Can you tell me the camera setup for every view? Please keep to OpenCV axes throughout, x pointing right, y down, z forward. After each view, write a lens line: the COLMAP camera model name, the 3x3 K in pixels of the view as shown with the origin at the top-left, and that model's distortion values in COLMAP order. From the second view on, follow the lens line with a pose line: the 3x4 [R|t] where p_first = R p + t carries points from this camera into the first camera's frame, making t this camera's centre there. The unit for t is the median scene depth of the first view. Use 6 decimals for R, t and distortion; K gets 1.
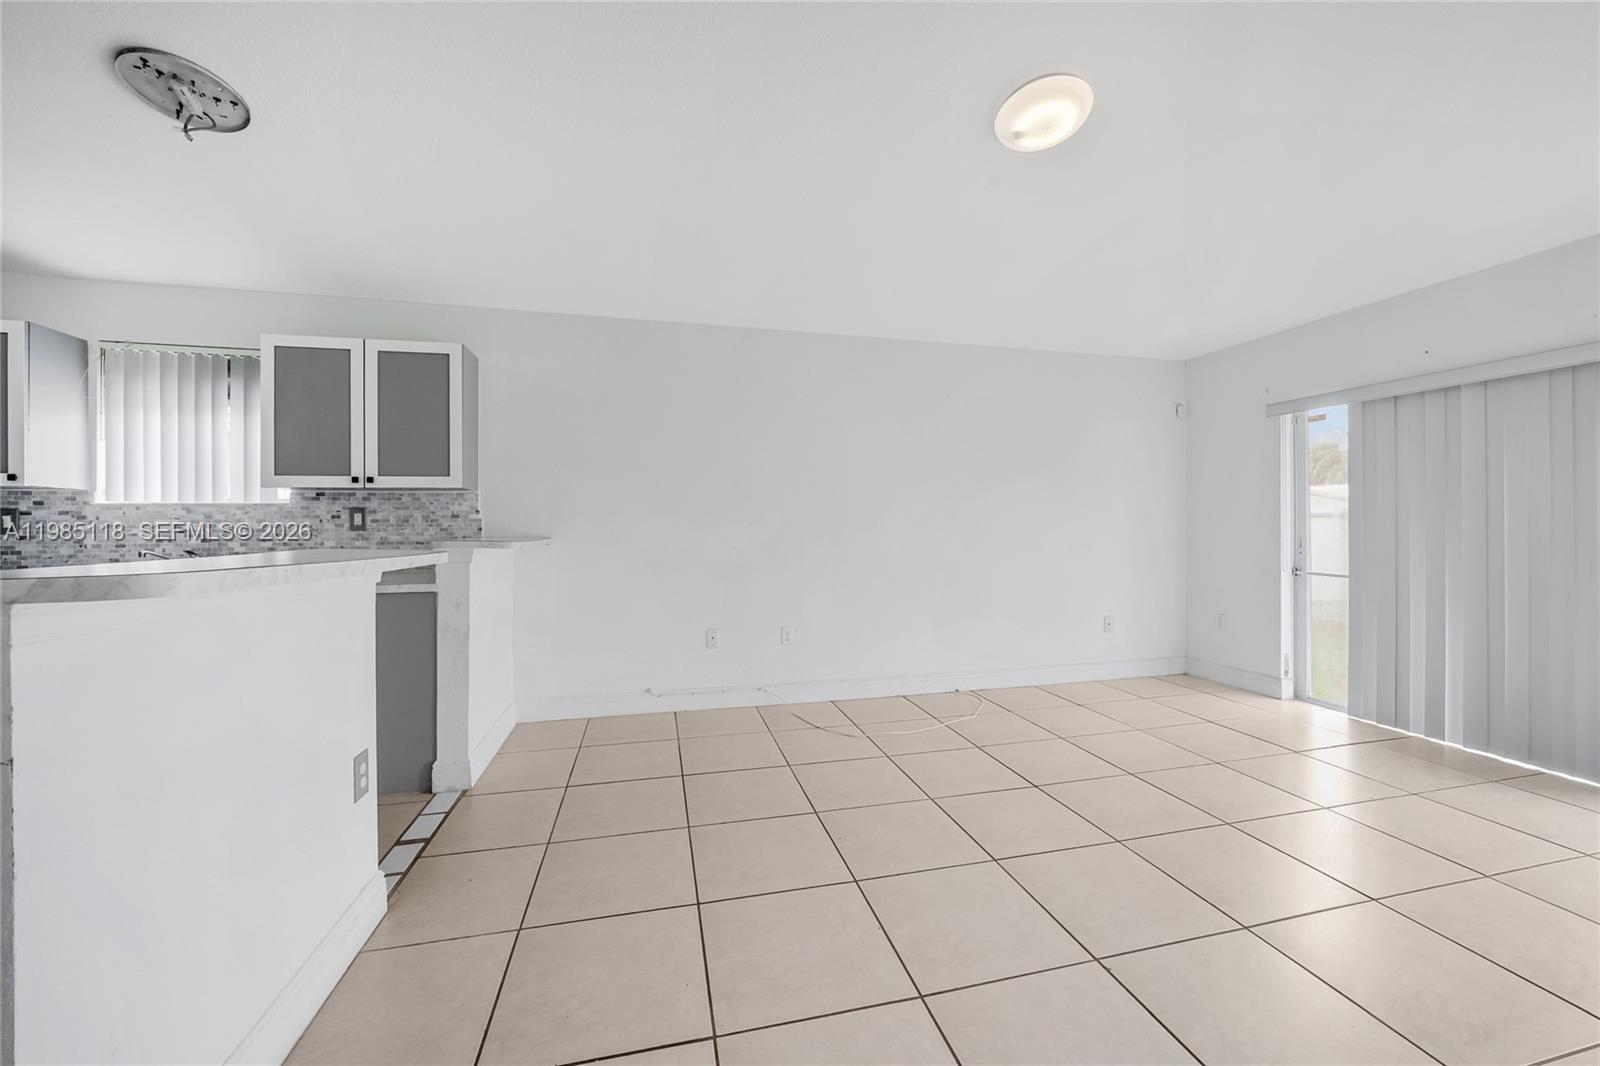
lens RADIAL K [[646.8, 0, 809.1], [0, 646.8, 523.3], [0, 0, 1]] dist [0.007166, 0.002038]
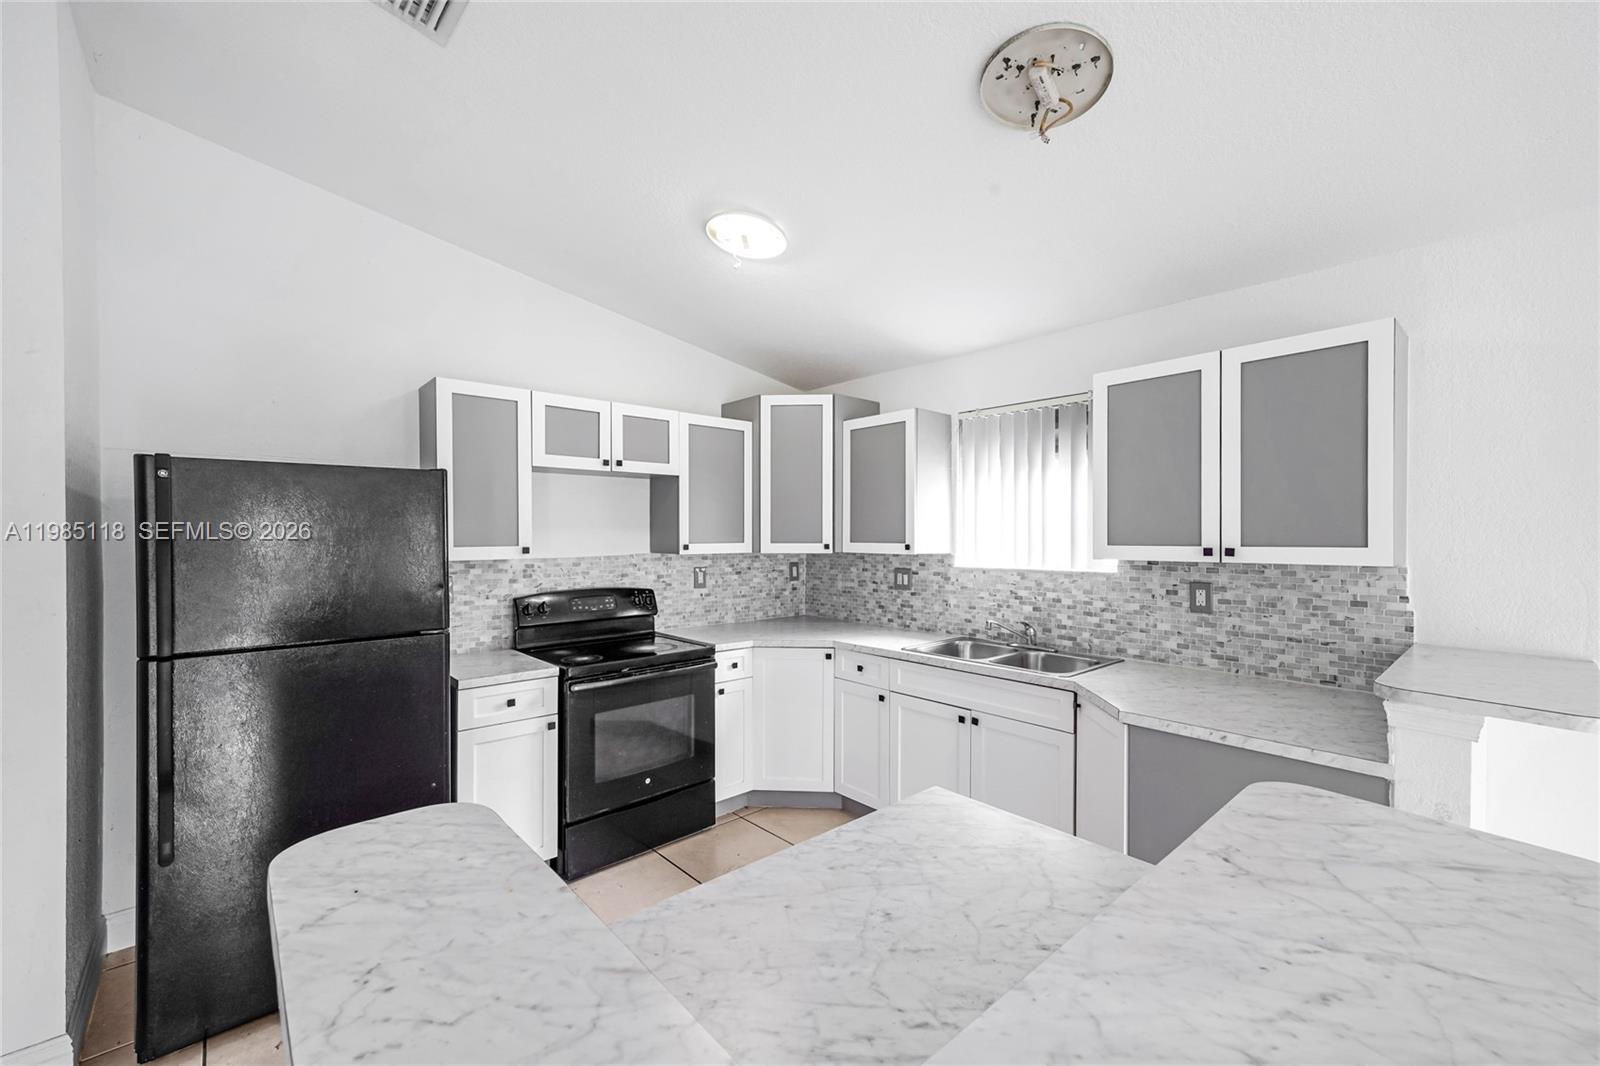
lens RADIAL K [[646.8, 0, 797.3], [0, 646.8, 532.8], [0, 0, 1]] dist [0.007166, 0.002038]
pose [[0.487322, 0.003892, -0.873214, -0.289124], [0.003996, 0.999970, 0.006687, -0.091477], [0.873213, -0.006748, 0.487292, 0.254401]]
